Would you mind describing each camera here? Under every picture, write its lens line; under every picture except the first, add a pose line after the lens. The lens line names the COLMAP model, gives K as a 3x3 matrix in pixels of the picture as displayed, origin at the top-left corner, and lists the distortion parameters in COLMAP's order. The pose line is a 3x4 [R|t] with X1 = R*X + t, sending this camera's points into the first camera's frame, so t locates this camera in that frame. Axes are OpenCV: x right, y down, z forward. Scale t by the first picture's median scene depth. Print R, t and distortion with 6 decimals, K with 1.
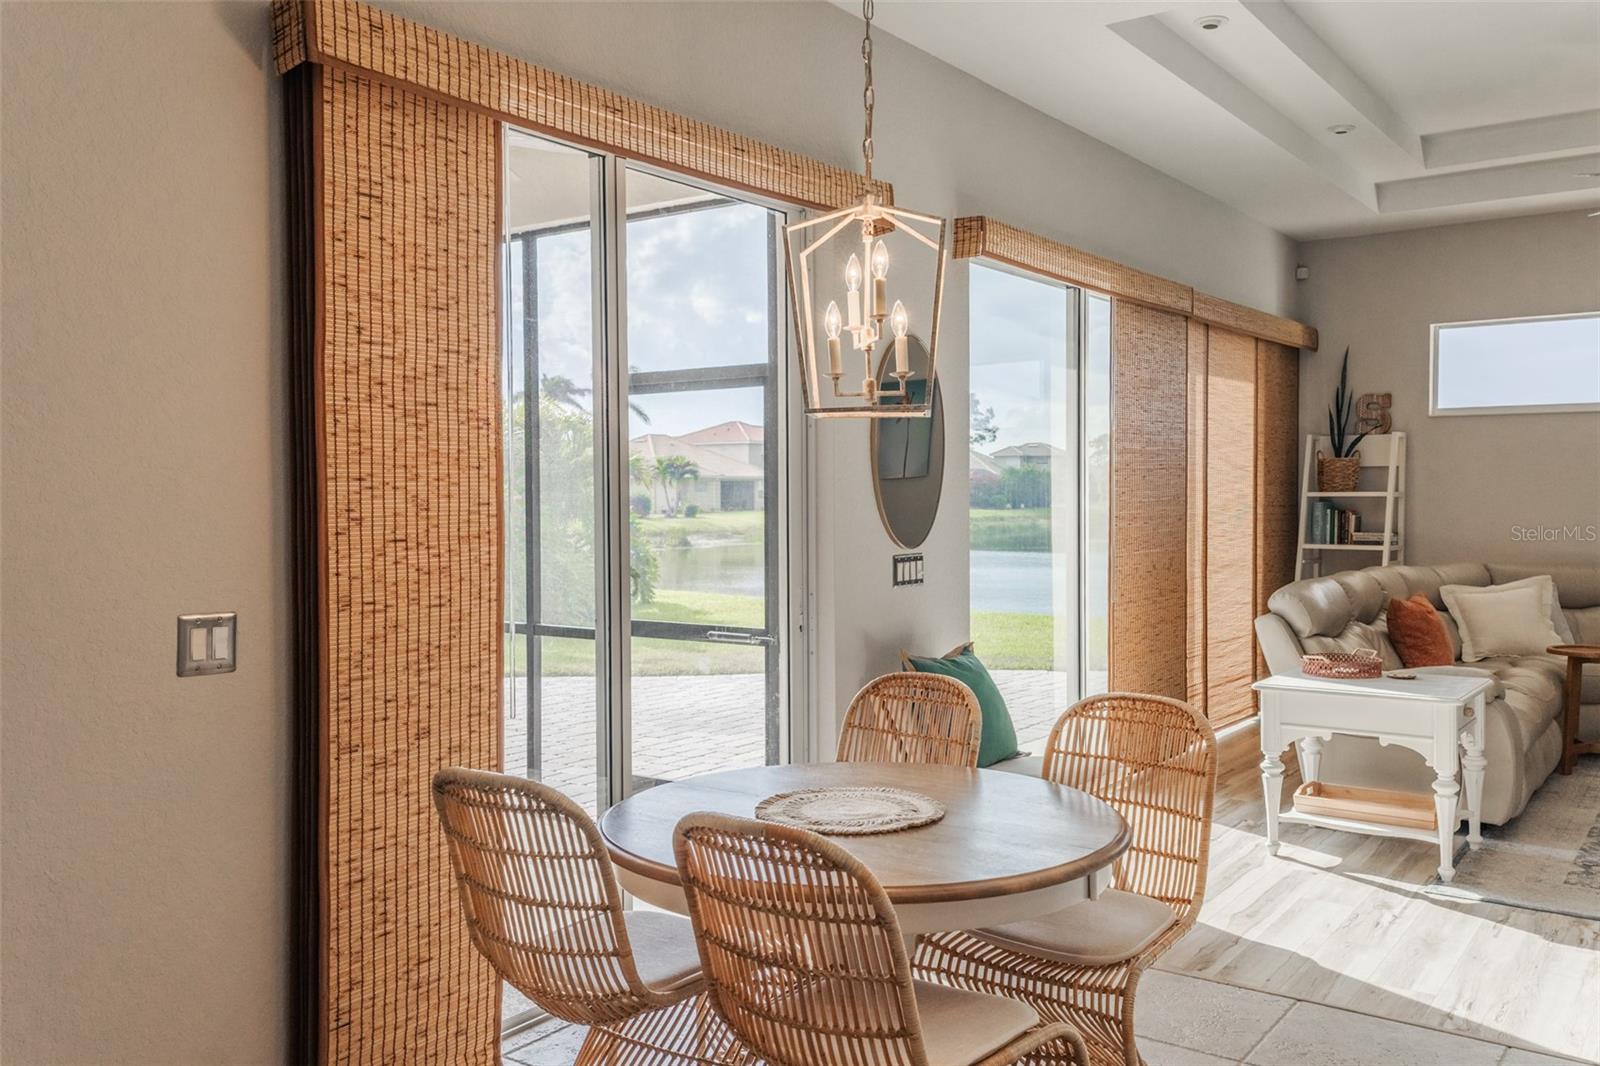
lens RADIAL K [[1298.5, 0, 807.7], [0, 1298.5, 525.9], [0, 0, 1]] dist [0.056607, -0.034094]
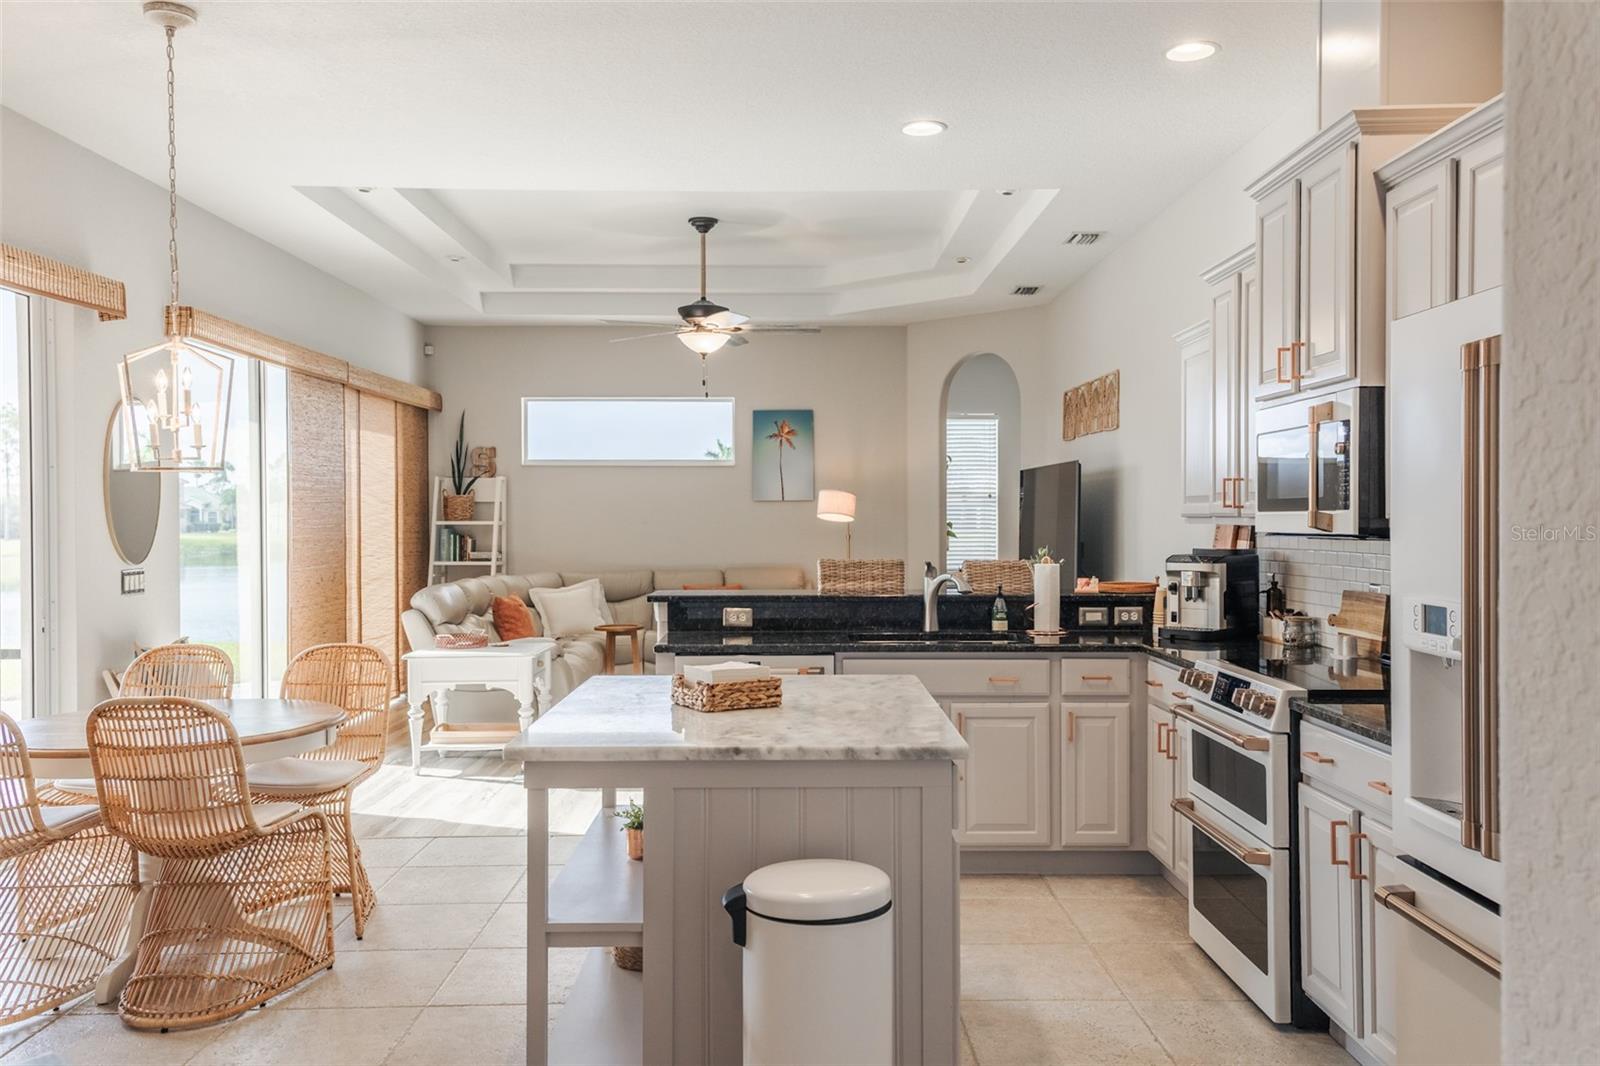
lens RADIAL K [[1298.5, 0, 797.5], [0, 1298.5, 540.3], [0, 0, 1]] dist [0.056607, -0.034094]
pose [[0.803219, -0.007845, 0.595633, -0.114354], [0.014917, 0.999865, -0.006946, 0.008478], [-0.595498, 0.014464, 0.803227, -0.286107]]
